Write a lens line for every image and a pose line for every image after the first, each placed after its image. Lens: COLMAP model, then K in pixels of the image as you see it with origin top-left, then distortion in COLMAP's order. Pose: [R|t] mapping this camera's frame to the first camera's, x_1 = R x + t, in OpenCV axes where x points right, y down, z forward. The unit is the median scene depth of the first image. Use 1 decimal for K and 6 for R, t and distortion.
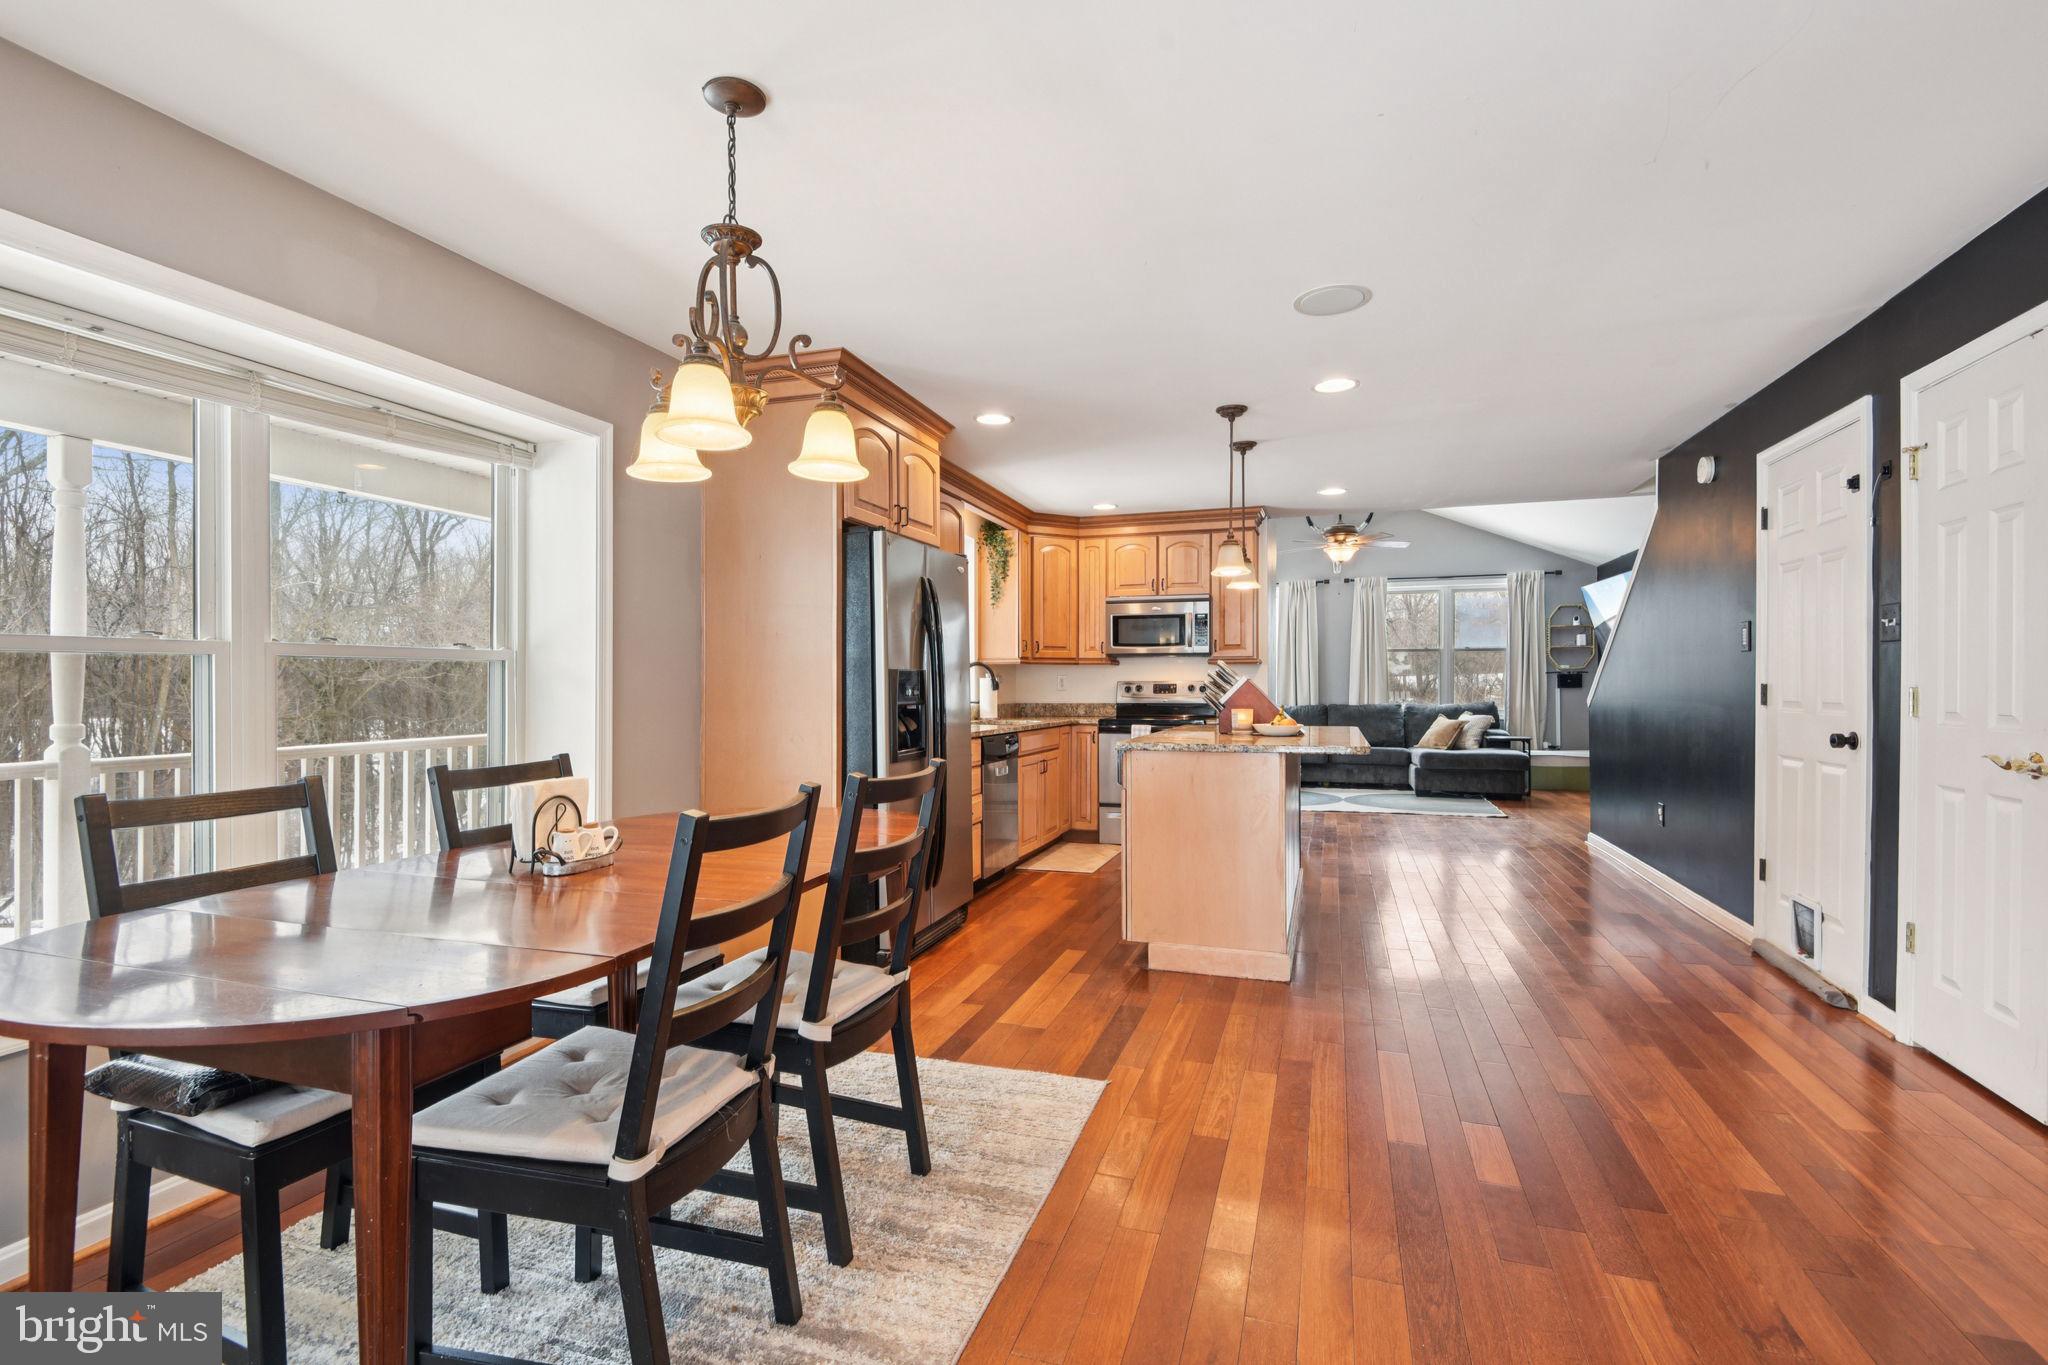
lens RADIAL K [[920.6, 0, 1024.0], [0, 920.6, 682.5], [0, 0, 1]] dist [0.000058, -0.000264]
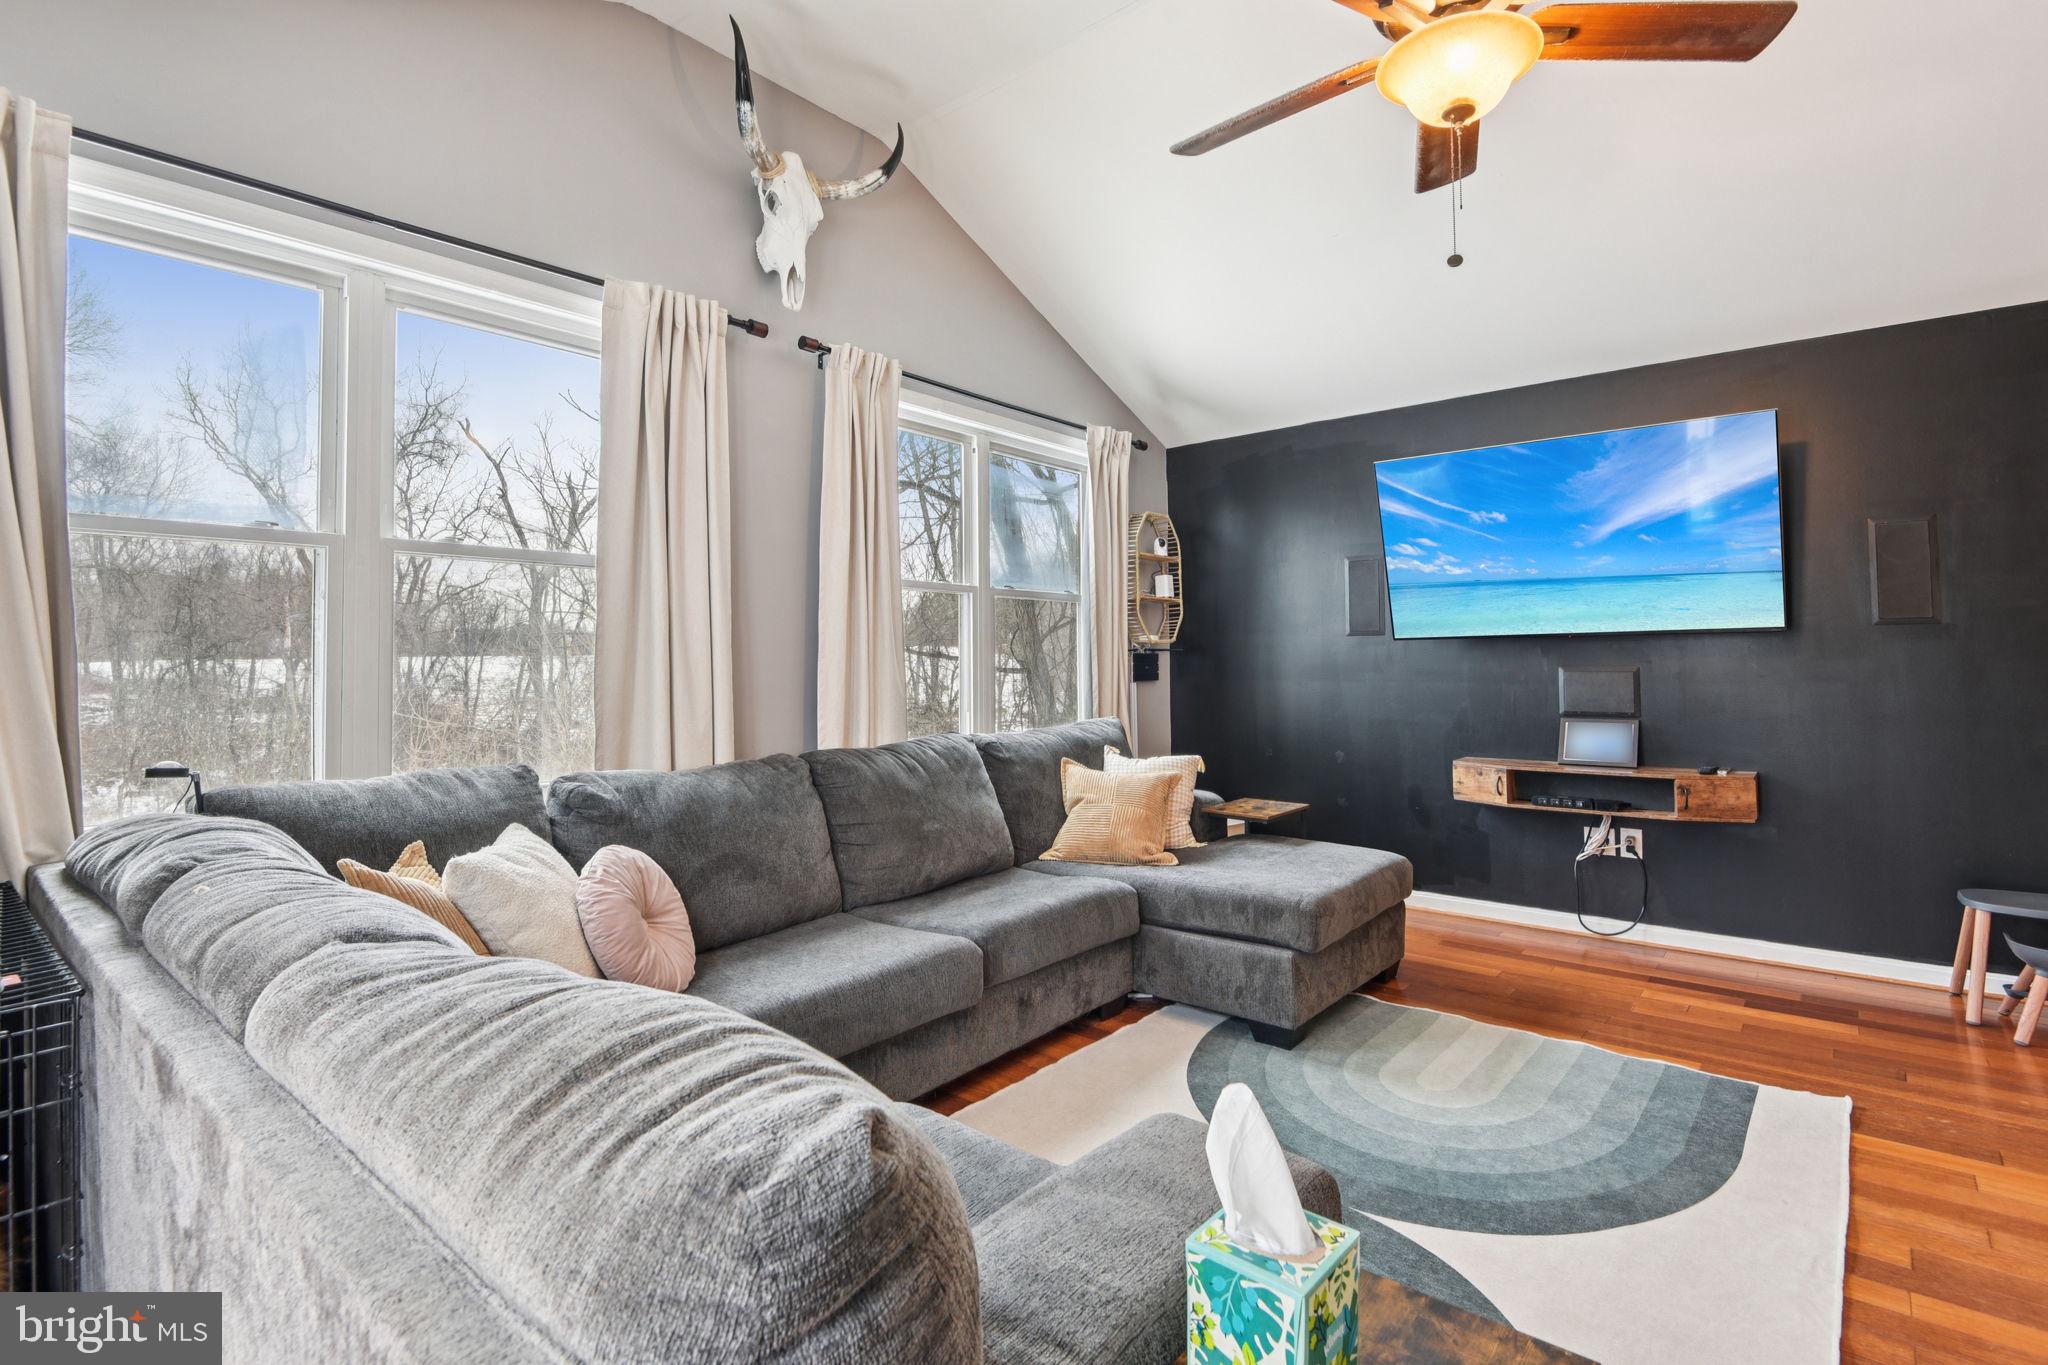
lens RADIAL K [[943.3, 0, 1024.5], [0, 943.3, 652.5], [0, 0, 1]] dist [0.000059, -0.025049]
pose [[0.370754, 0.010657, 0.928670, 0.155462], [0.009777, 0.999834, -0.015377, -0.003719], [-0.928680, 0.014780, 0.370588, 1.485606]]
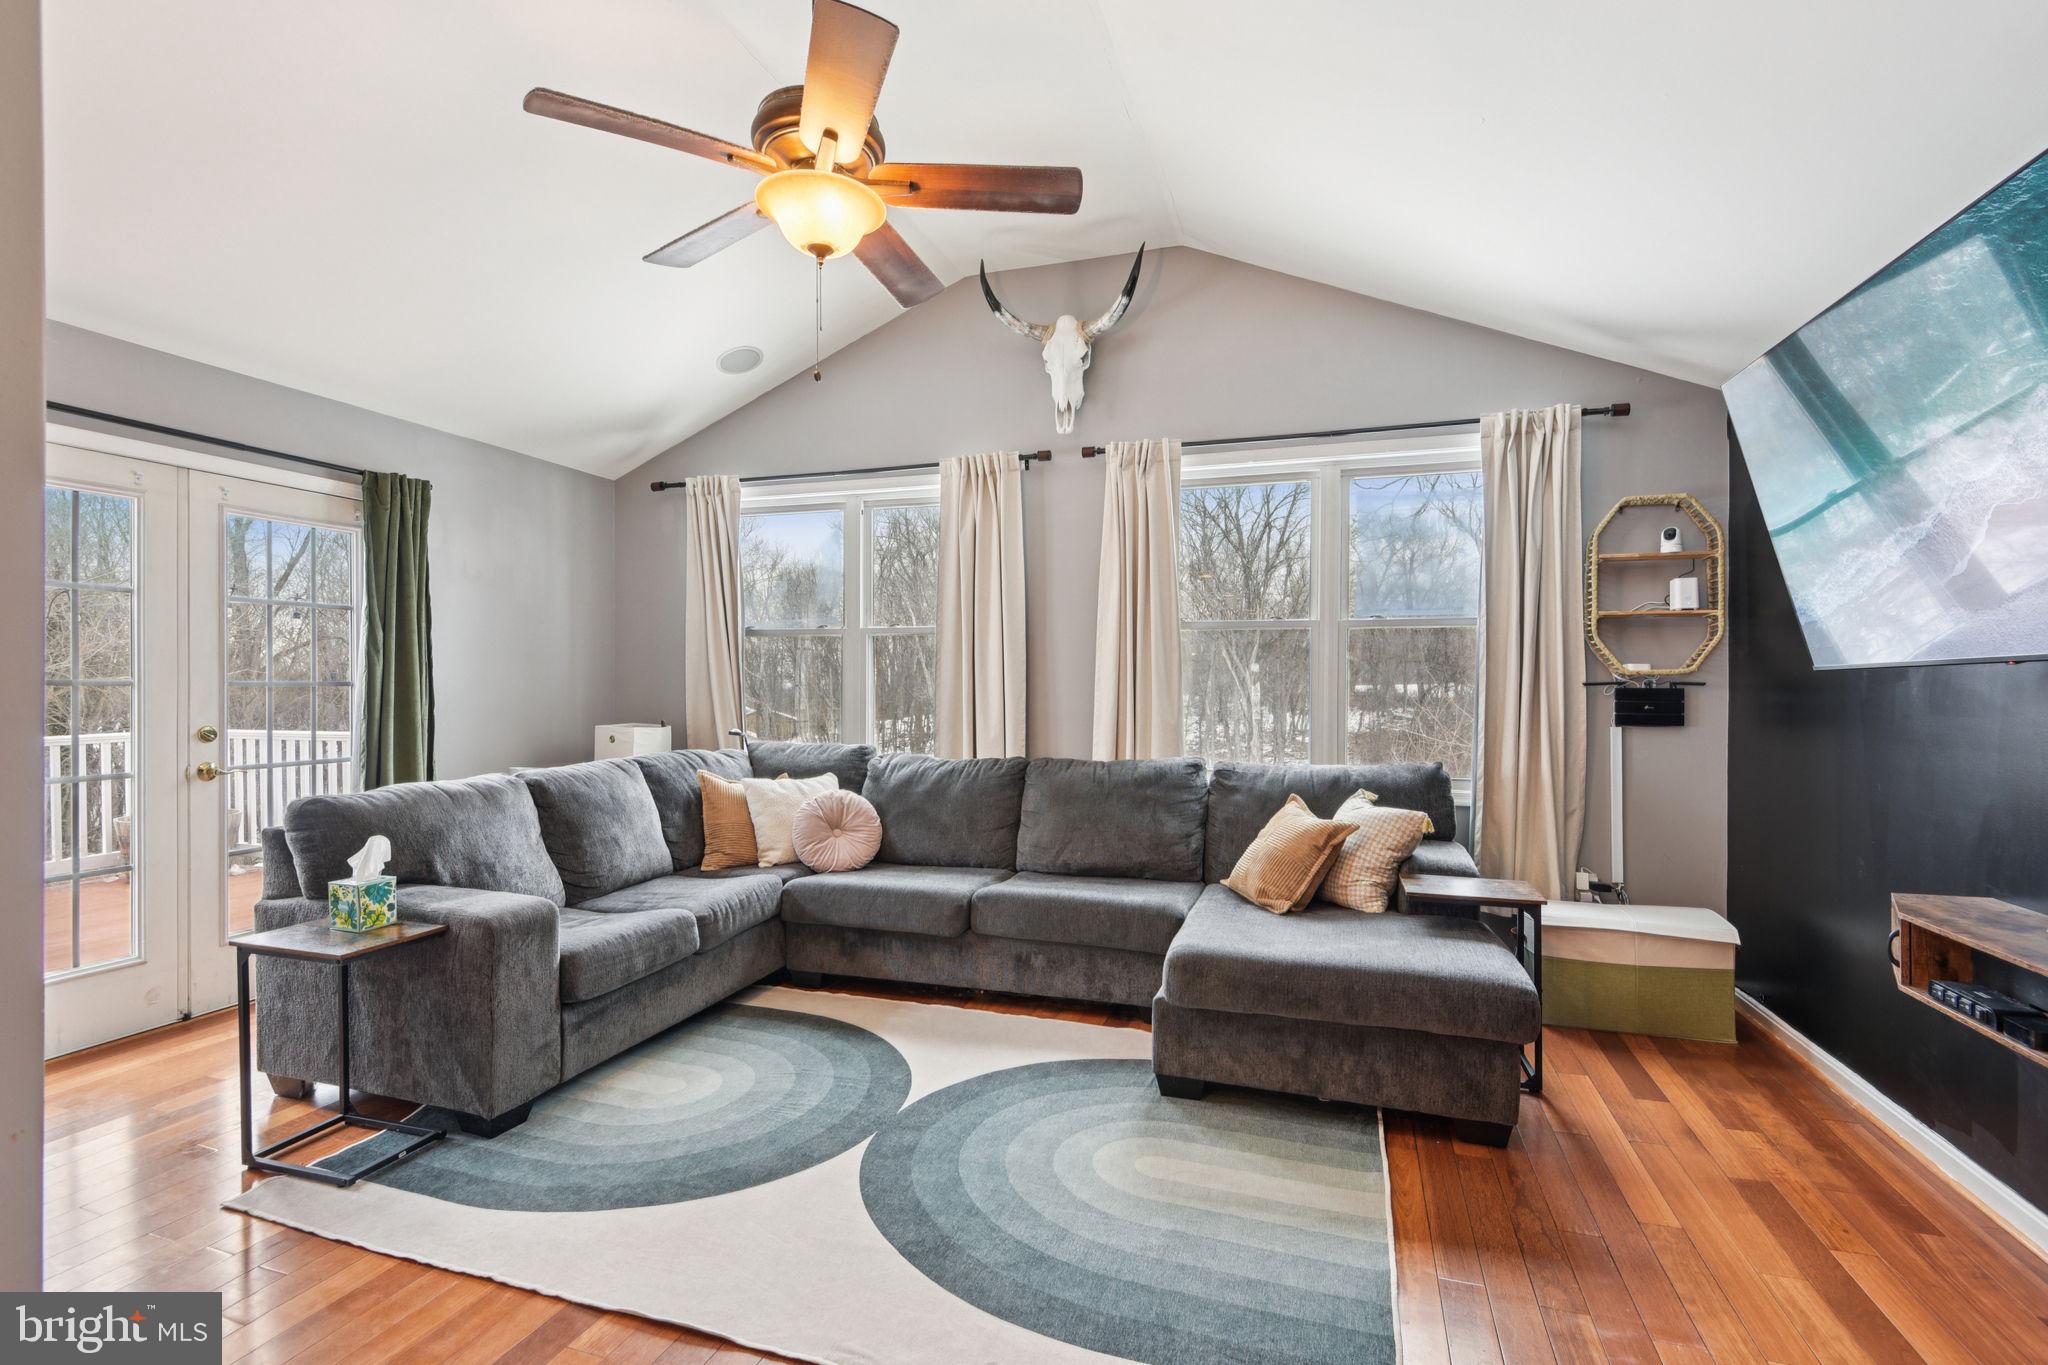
lens RADIAL K [[944.0, 0, 1025.8], [0, 944.0, 687.9], [0, 0, 1]] dist [0.024996, -0.024946]
pose [[0.999938, 0.008501, 0.007158, 0.582834], [-0.008465, 0.999952, -0.004967, -0.008725], [-0.007200, 0.004906, 0.999962, 1.063295]]
